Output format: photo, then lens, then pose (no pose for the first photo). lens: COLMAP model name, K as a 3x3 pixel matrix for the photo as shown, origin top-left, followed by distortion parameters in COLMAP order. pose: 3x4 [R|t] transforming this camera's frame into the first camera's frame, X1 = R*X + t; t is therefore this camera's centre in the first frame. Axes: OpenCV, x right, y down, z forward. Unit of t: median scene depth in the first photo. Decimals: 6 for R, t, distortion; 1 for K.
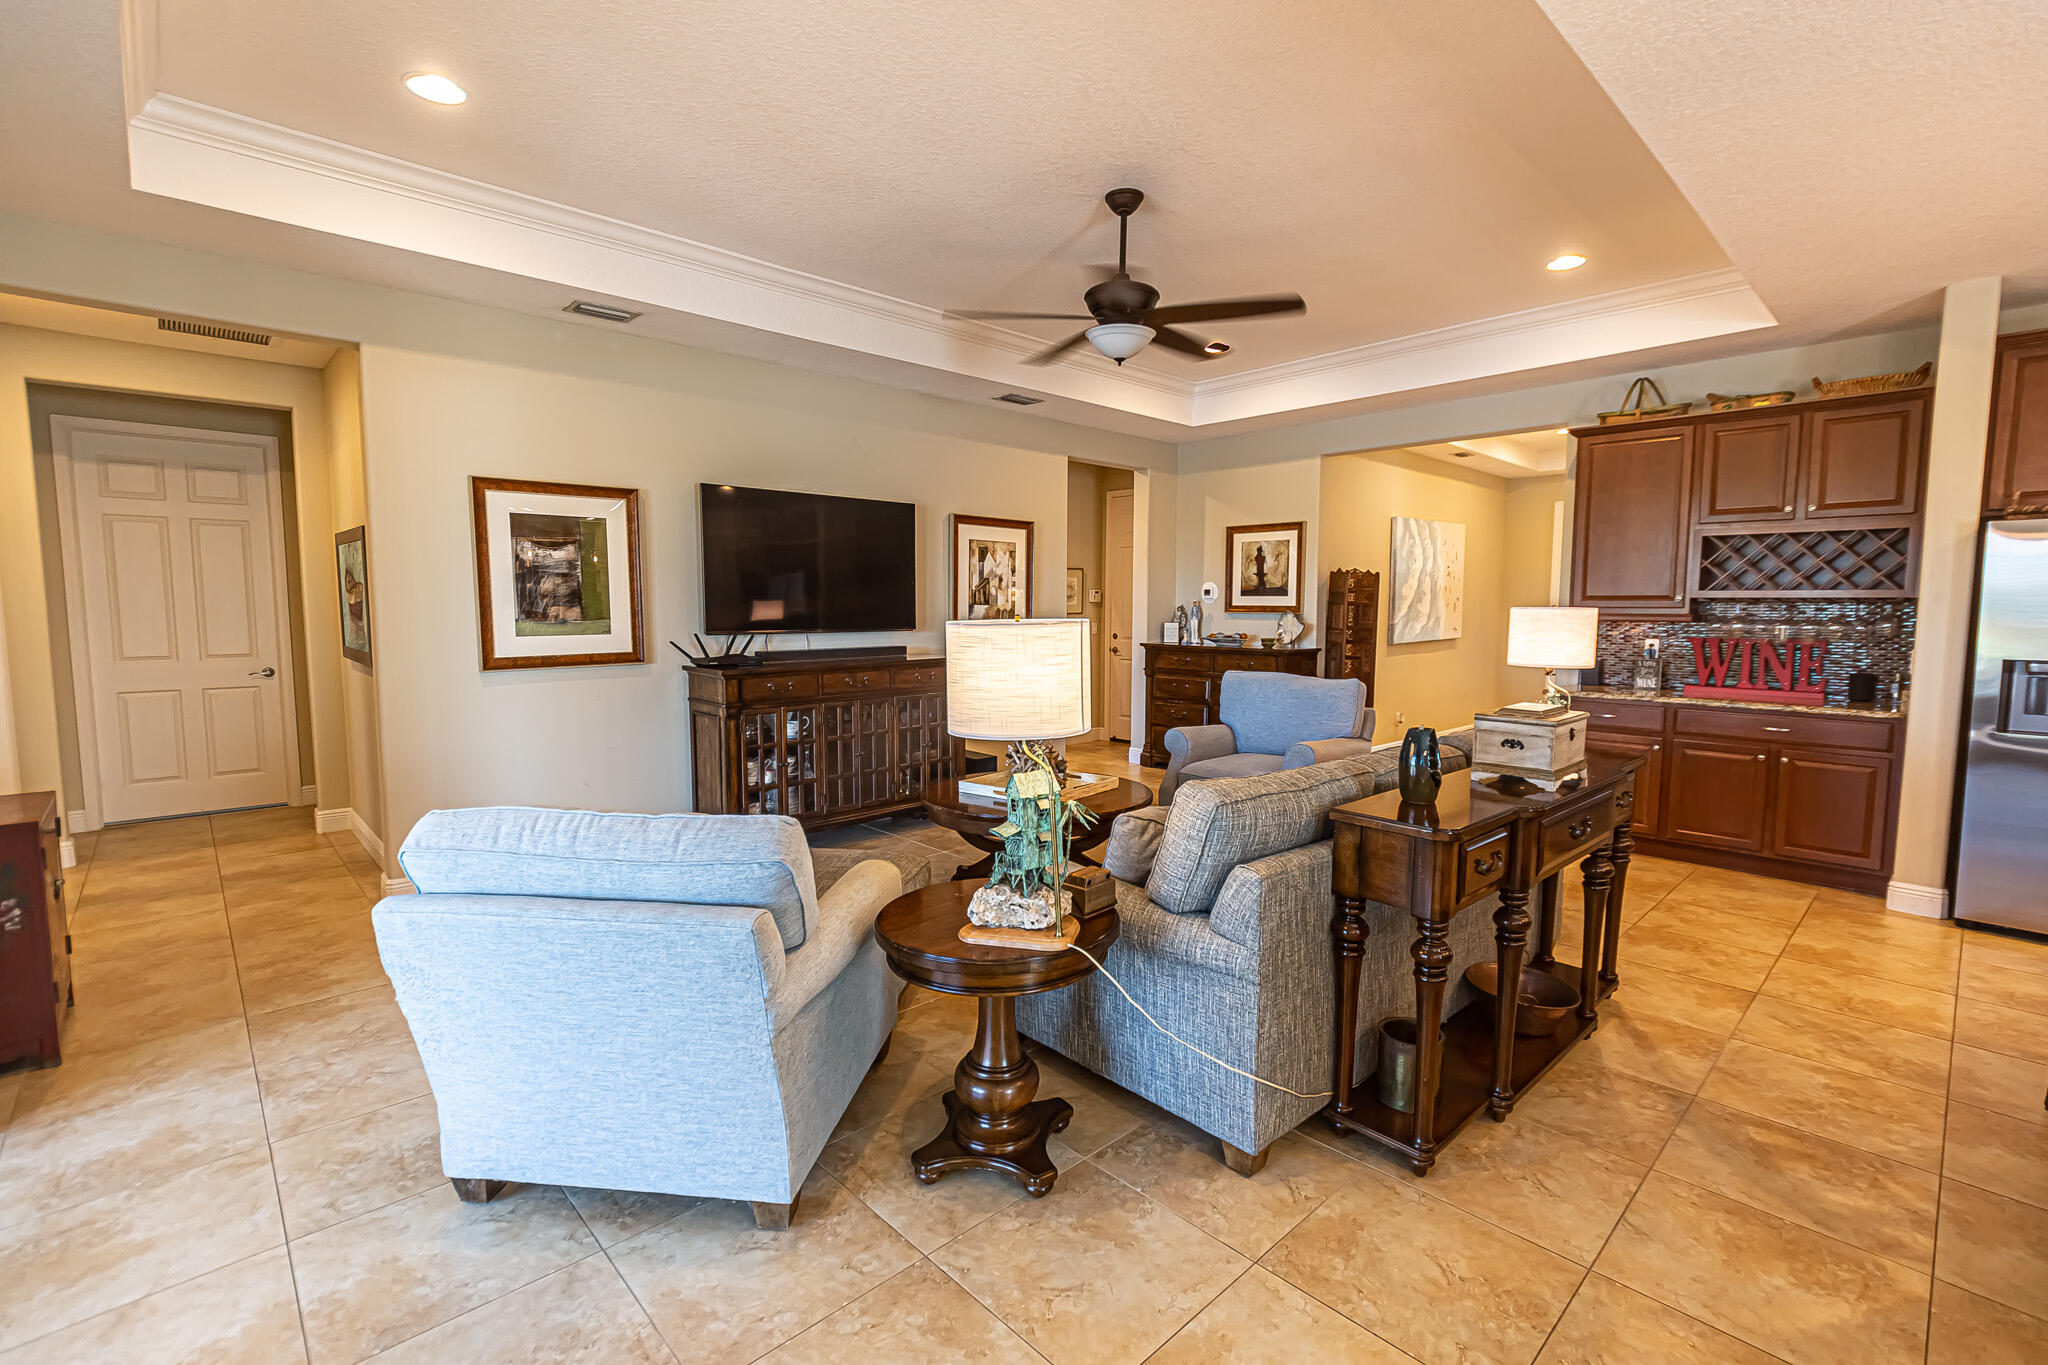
lens RADIAL K [[909.6, 0, 1031.9], [0, 909.6, 681.3], [0, 0, 1]] dist [0.008309, -0.007403]
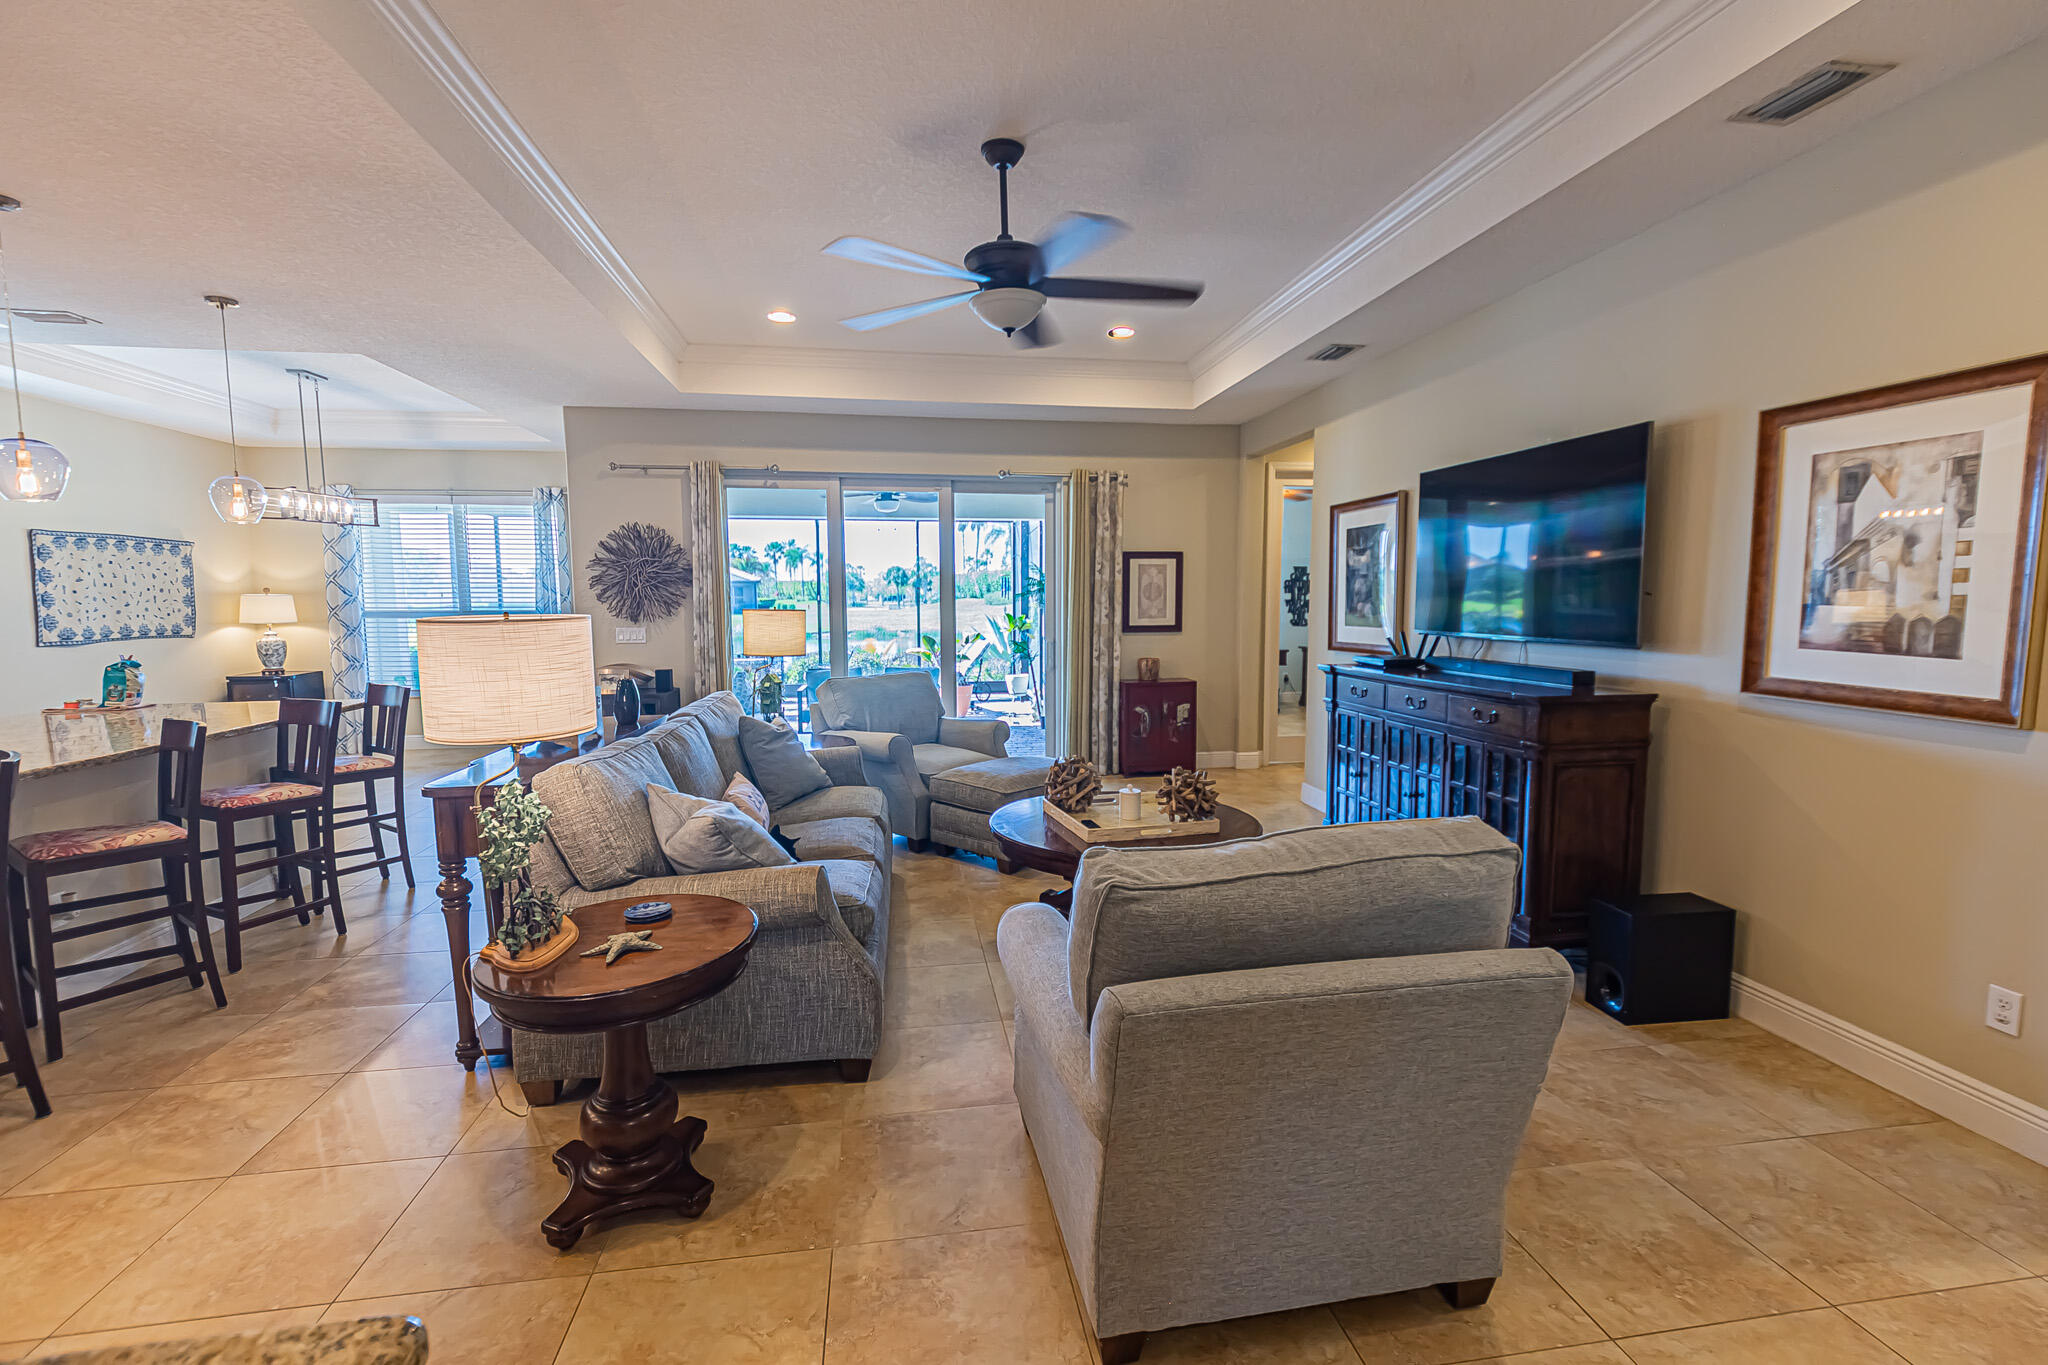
lens RADIAL K [[914.8, 0, 1024.0], [0, 914.8, 682.5], [0, 0, 1]] dist [-0.002258, 0.001558]
pose [[-0.568629, 0.077725, -0.818914, 0.581716], [-0.066739, 0.987885, 0.140104, -0.094344], [0.819882, 0.134321, -0.556553, 1.061346]]
